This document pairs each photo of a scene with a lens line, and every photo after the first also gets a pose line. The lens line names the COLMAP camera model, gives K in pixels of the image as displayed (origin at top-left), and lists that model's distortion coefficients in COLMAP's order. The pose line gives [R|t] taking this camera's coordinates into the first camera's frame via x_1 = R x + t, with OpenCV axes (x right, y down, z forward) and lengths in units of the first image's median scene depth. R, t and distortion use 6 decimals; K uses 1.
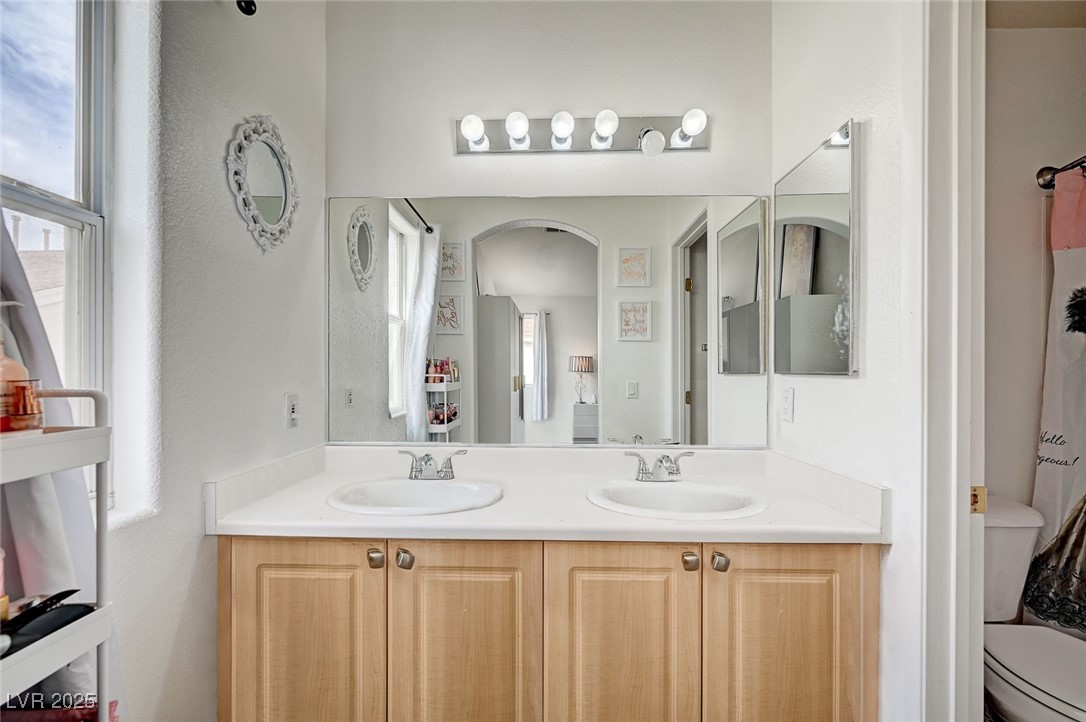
lens RADIAL K [[431.0, 0, 545.1], [0, 431.0, 366.8], [0, 0, 1]] dist [0.001289, 0.000254]
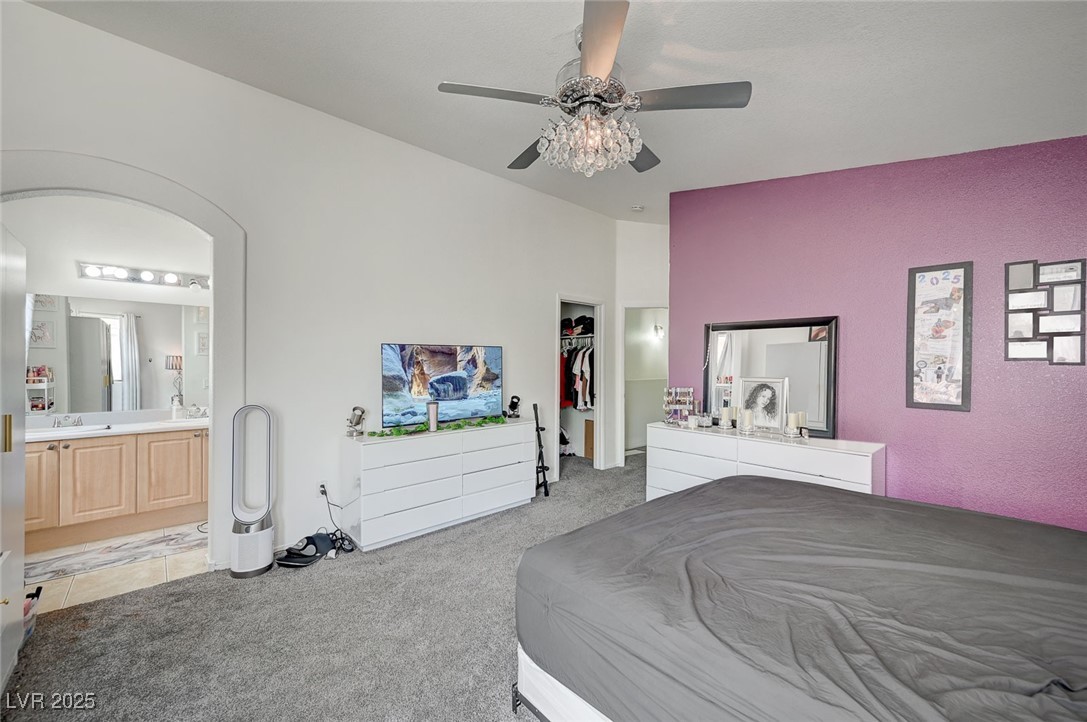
lens RADIAL K [[431.4, 0, 545.6], [0, 431.4, 366.8], [0, 0, 1]] dist [0.001289, 0.000254]
pose [[0.722319, 0.001494, 0.691558, -0.011828], [-0.011314, 0.999889, 0.009658, -0.053564], [-0.691467, -0.014800, 0.722256, -1.302420]]
